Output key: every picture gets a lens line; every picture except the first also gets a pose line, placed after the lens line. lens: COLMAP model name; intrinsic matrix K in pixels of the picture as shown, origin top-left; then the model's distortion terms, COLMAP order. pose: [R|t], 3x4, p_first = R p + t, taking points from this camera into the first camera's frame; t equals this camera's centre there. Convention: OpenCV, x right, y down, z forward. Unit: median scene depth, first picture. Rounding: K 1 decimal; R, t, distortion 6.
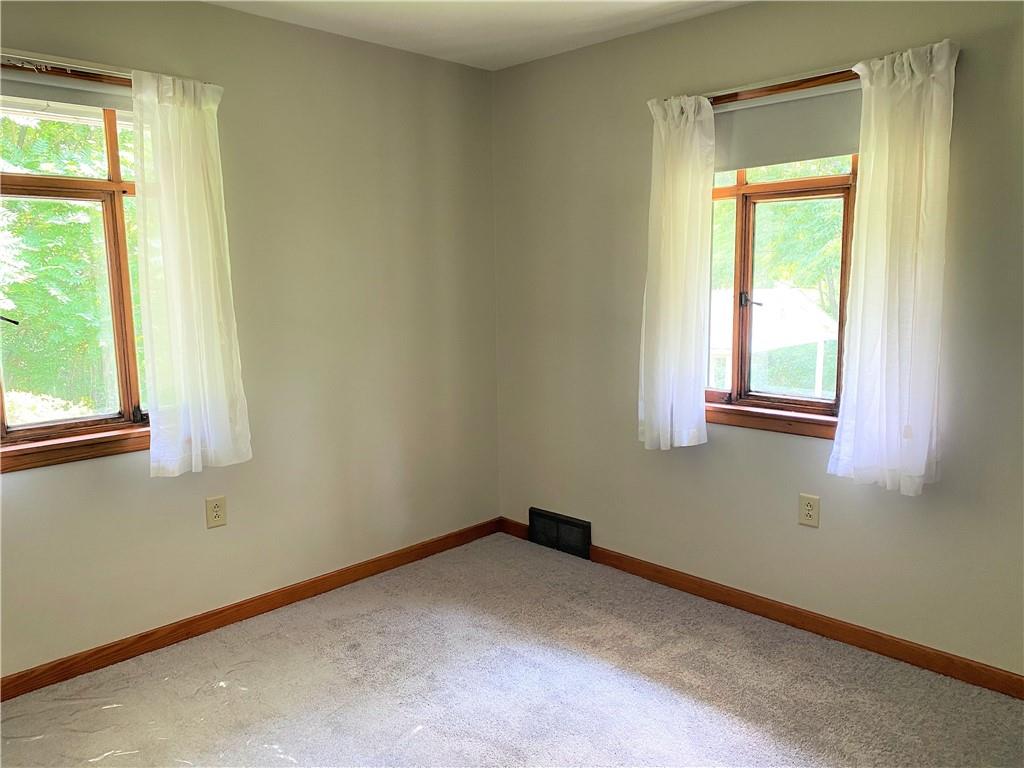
lens RADIAL K [[783.2, 0, 512.0], [0, 783.2, 384.0], [0, 0, 1]] dist [0.010567, 0.002405]
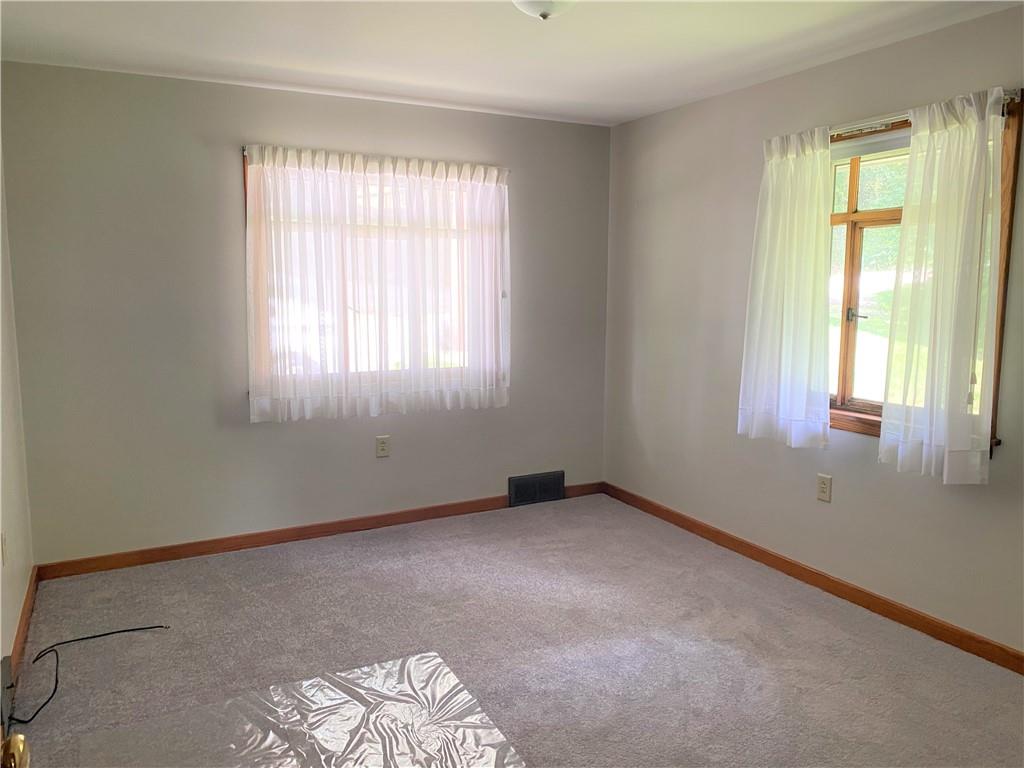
lens RADIAL K [[769.6, 0, 512.0], [0, 769.6, 384.0], [0, 0, 1]] dist [-0.003306, -0.001586]
pose [[0.950350, 0.061293, -0.305087, 0.181270], [-0.064568, 0.997913, -0.000647, 0.022073], [0.304410, 0.020313, 0.952324, -0.183236]]
